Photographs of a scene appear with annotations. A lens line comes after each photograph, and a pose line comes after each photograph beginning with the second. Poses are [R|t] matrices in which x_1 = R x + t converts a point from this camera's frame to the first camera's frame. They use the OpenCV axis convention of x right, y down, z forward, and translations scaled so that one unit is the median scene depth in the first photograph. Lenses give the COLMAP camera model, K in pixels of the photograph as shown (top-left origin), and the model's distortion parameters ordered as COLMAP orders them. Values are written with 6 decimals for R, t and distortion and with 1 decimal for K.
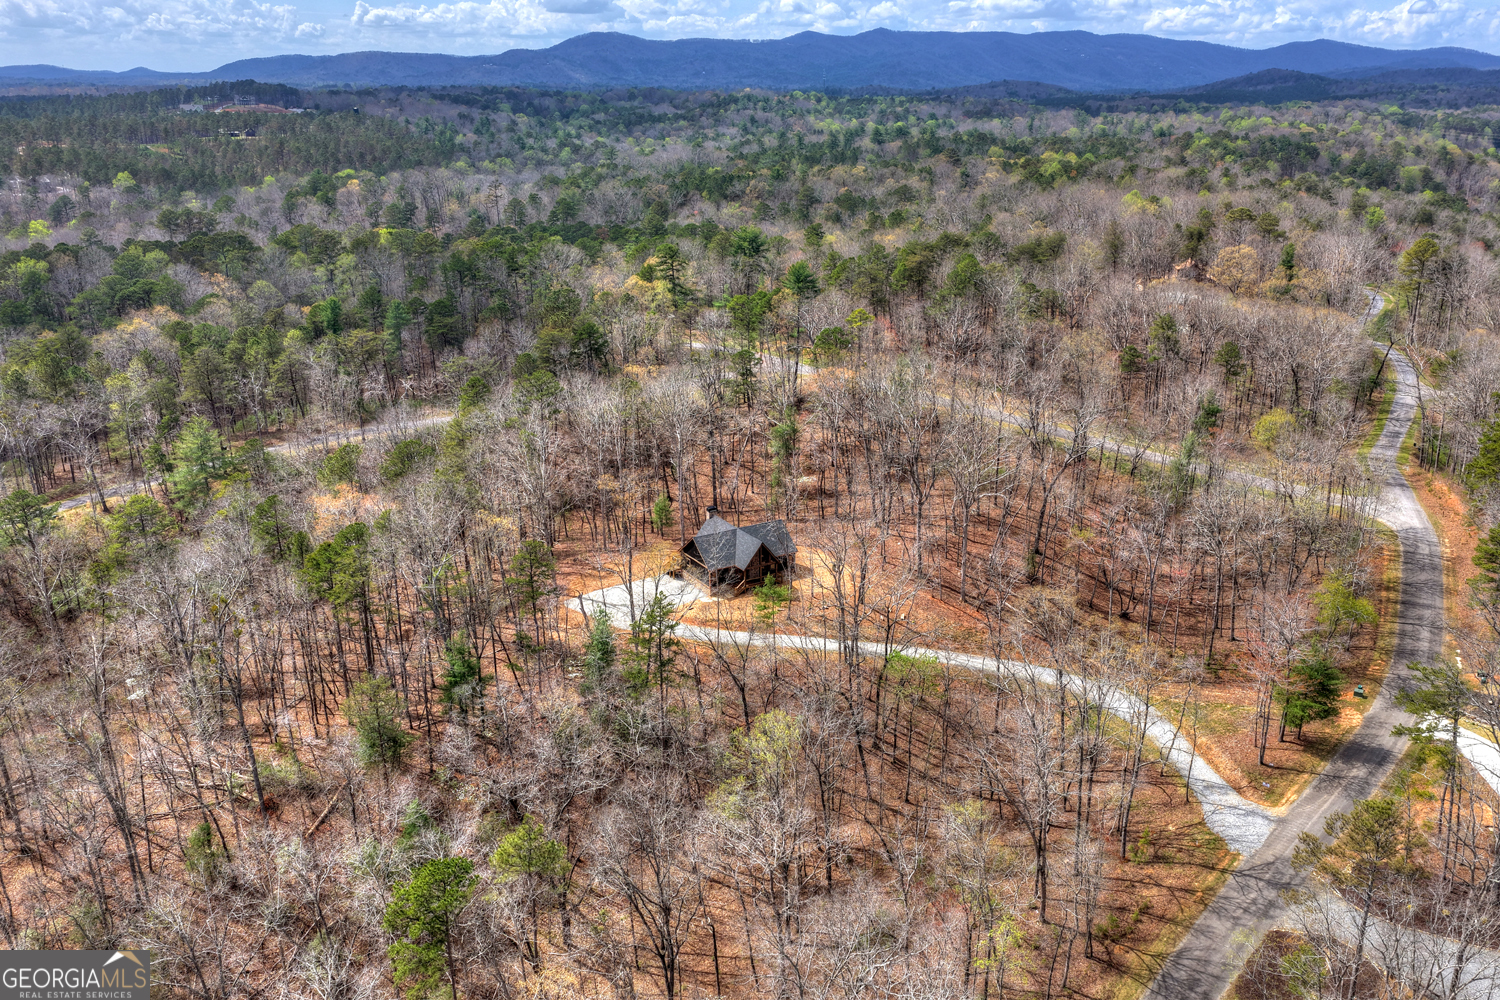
lens RADIAL K [[1283.9, 0, 752.0], [0, 1283.9, 458.6], [0, 0, 1]] dist [0.002145, 0.010046]
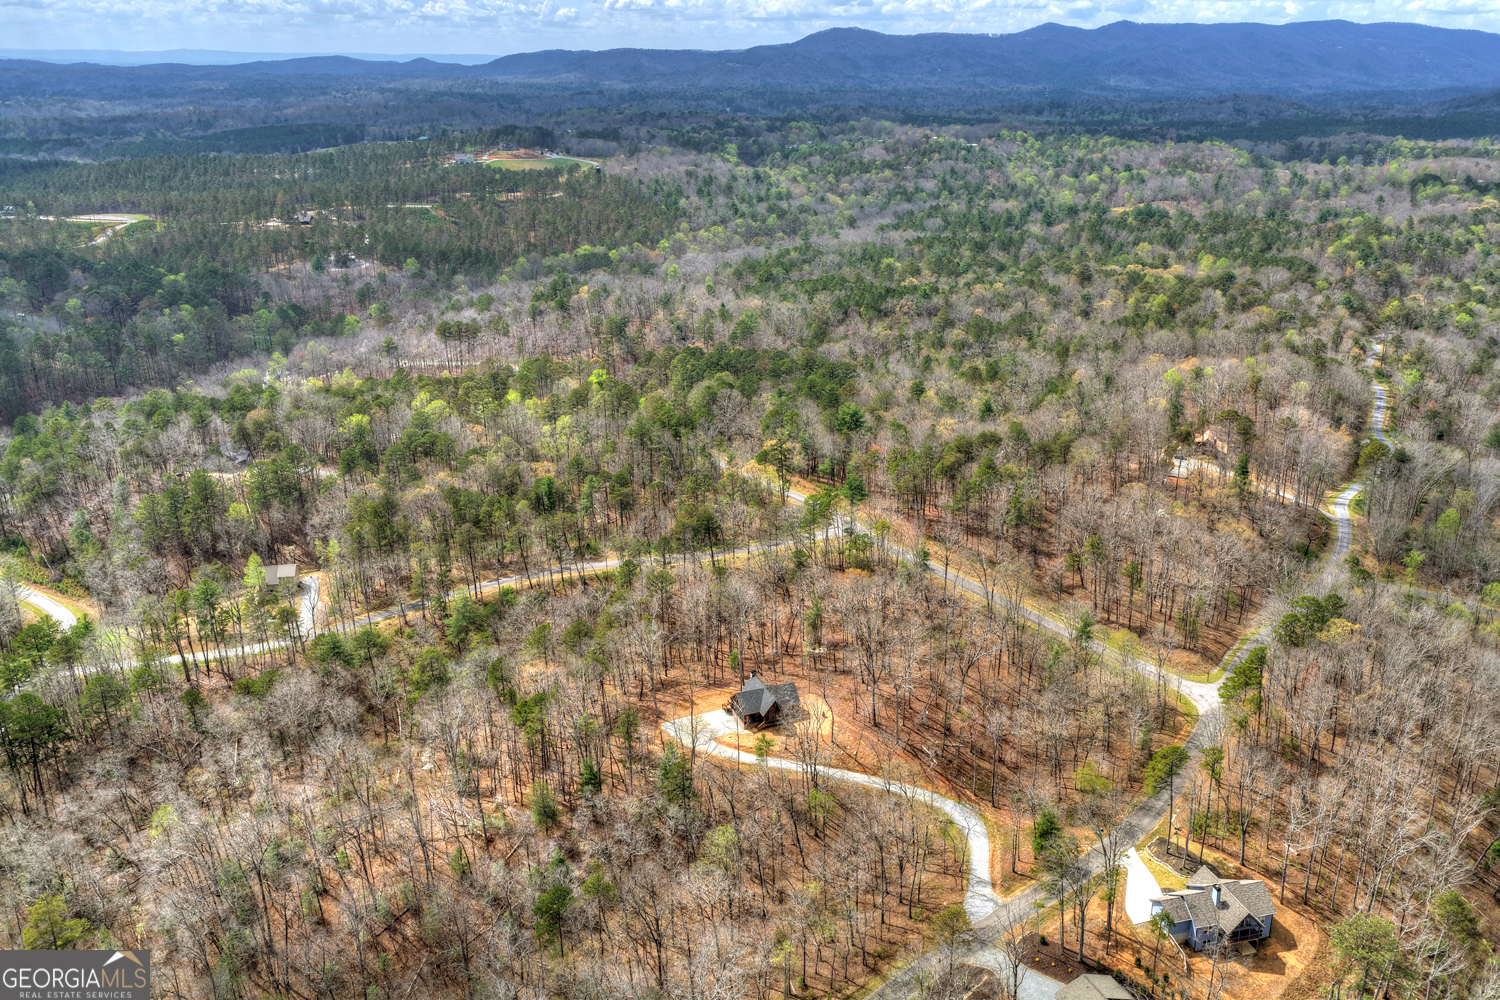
lens RADIAL K [[1283.9, 0, 752.0], [0, 1283.9, 458.6], [0, 0, 1]] dist [0.002145, 0.010046]
pose [[0.982769, 0.051278, -0.177582, 0.146078], [-0.047022, 0.998499, 0.028093, -0.167054], [0.178756, -0.019259, 0.983705, -0.368570]]
